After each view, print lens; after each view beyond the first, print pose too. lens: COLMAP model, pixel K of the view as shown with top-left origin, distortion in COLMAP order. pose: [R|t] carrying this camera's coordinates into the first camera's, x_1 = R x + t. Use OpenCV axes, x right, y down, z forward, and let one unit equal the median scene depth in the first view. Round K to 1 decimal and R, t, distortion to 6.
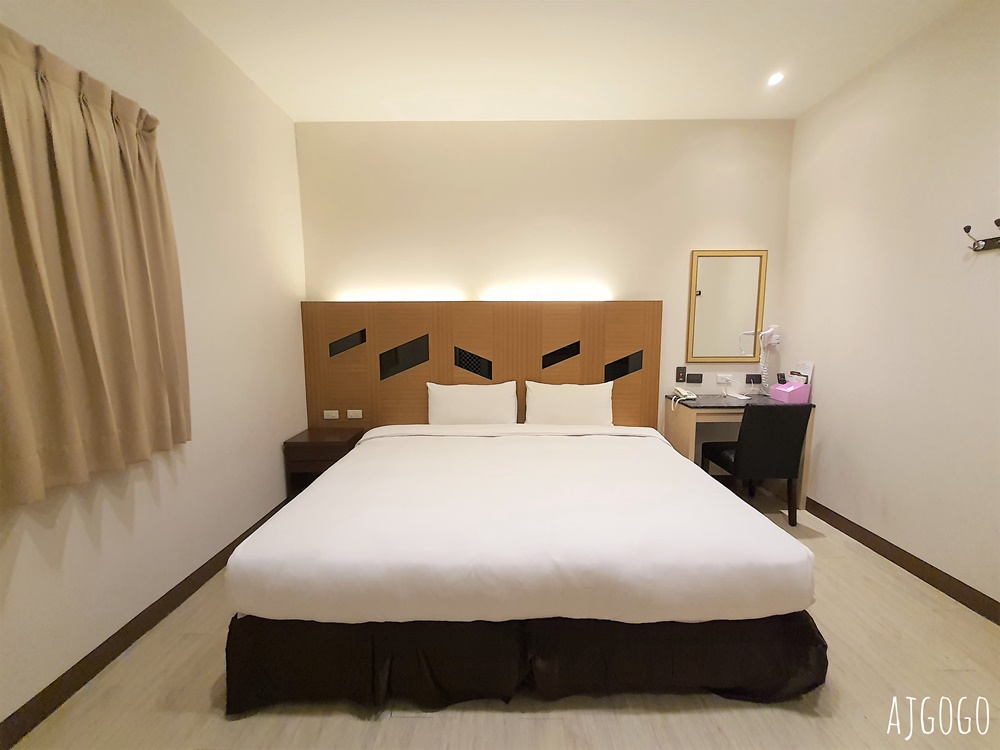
lens RADIAL K [[391.6, 0, 502.0], [0, 391.6, 372.4], [0, 0, 1]] dist [0.005005, -0.001191]
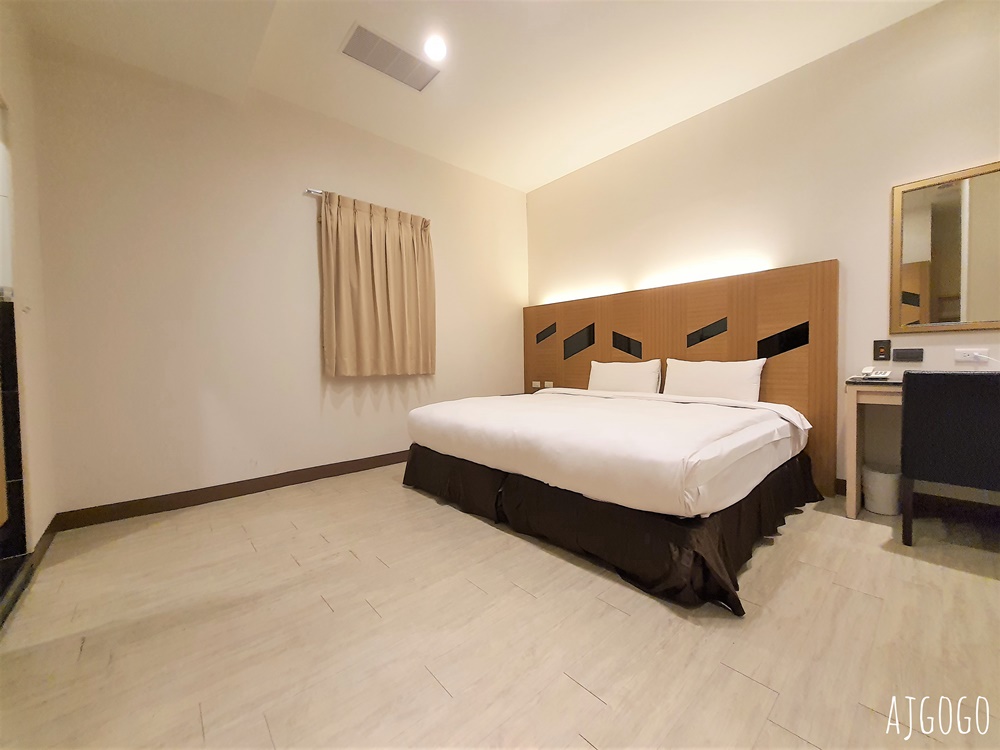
lens RADIAL K [[391.6, 0, 503.9], [0, 391.6, 370.8], [0, 0, 1]] dist [0.005005, -0.001191]
pose [[0.675252, 0.012321, -0.737484, 0.543787], [-0.072735, 0.996099, -0.049957, 0.139763], [0.733992, 0.087374, 0.673514, -0.040150]]
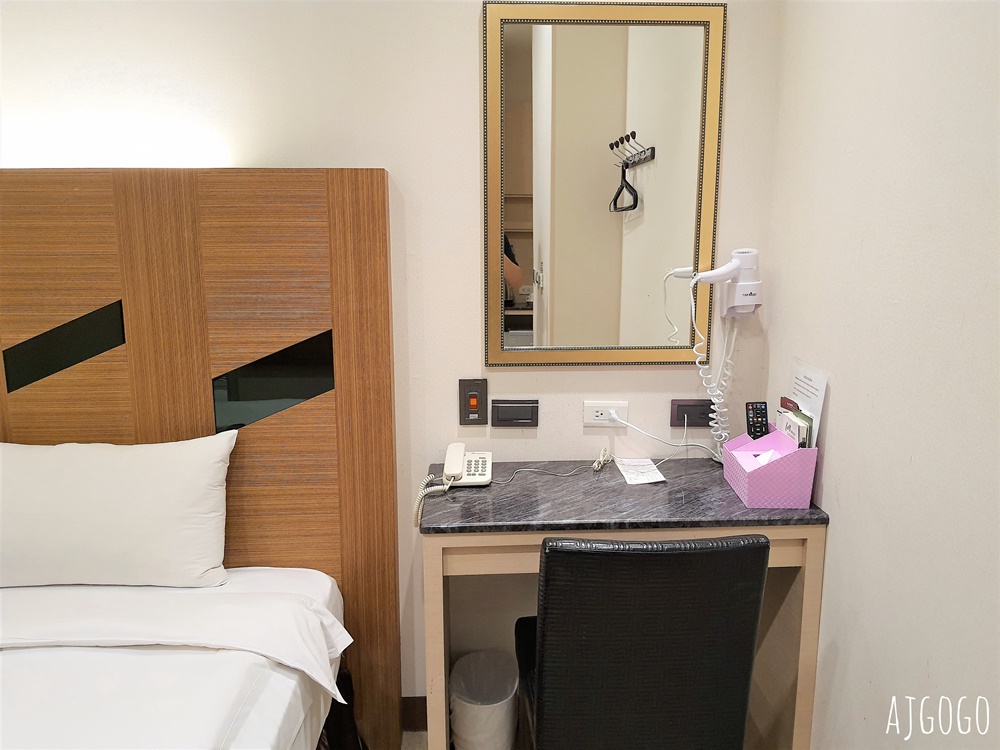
lens RADIAL K [[781.8, 0, 506.2], [0, 781.8, 374.2], [0, 0, 1]] dist [0.056514, -0.099093]
pose [[0.998787, -0.008778, 0.048449, 0.470224], [0.005720, 0.998003, 0.062905, -0.060255], [-0.048905, -0.062551, 0.996843, 0.371034]]
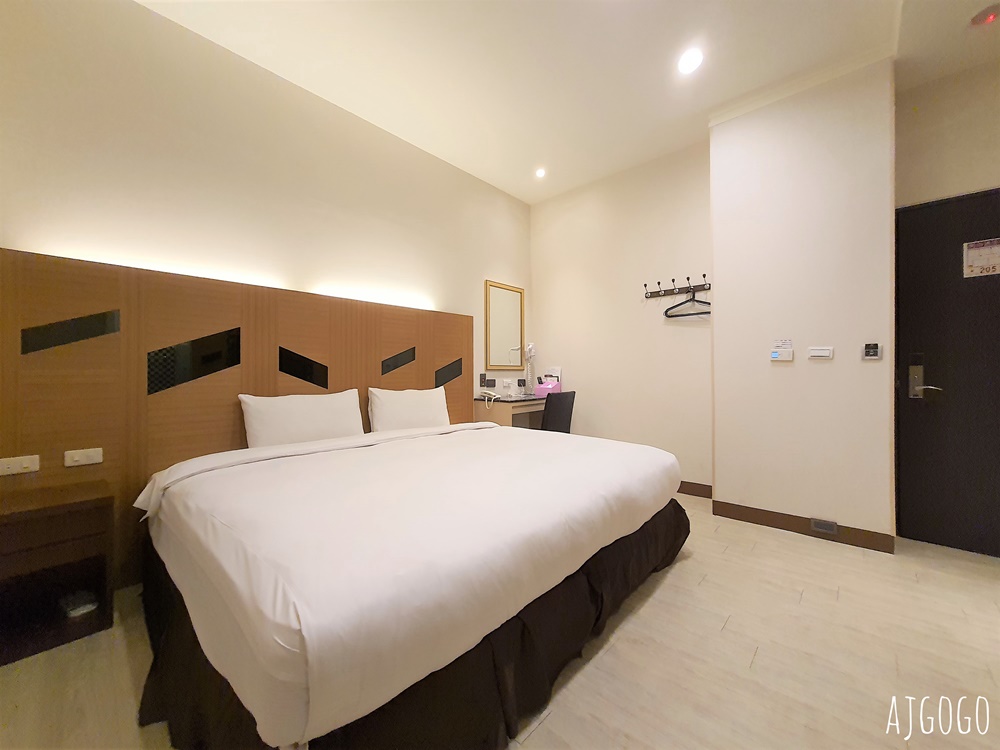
lens RADIAL K [[391.6, 0, 495.9], [0, 391.6, 368.6], [0, 0, 1]] dist [0.005005, -0.001191]
pose [[0.676393, 0.009027, 0.736485, -0.403084], [0.084159, 0.992429, -0.089457, 0.082674], [-0.731717, 0.122490, 0.670512, 0.180518]]
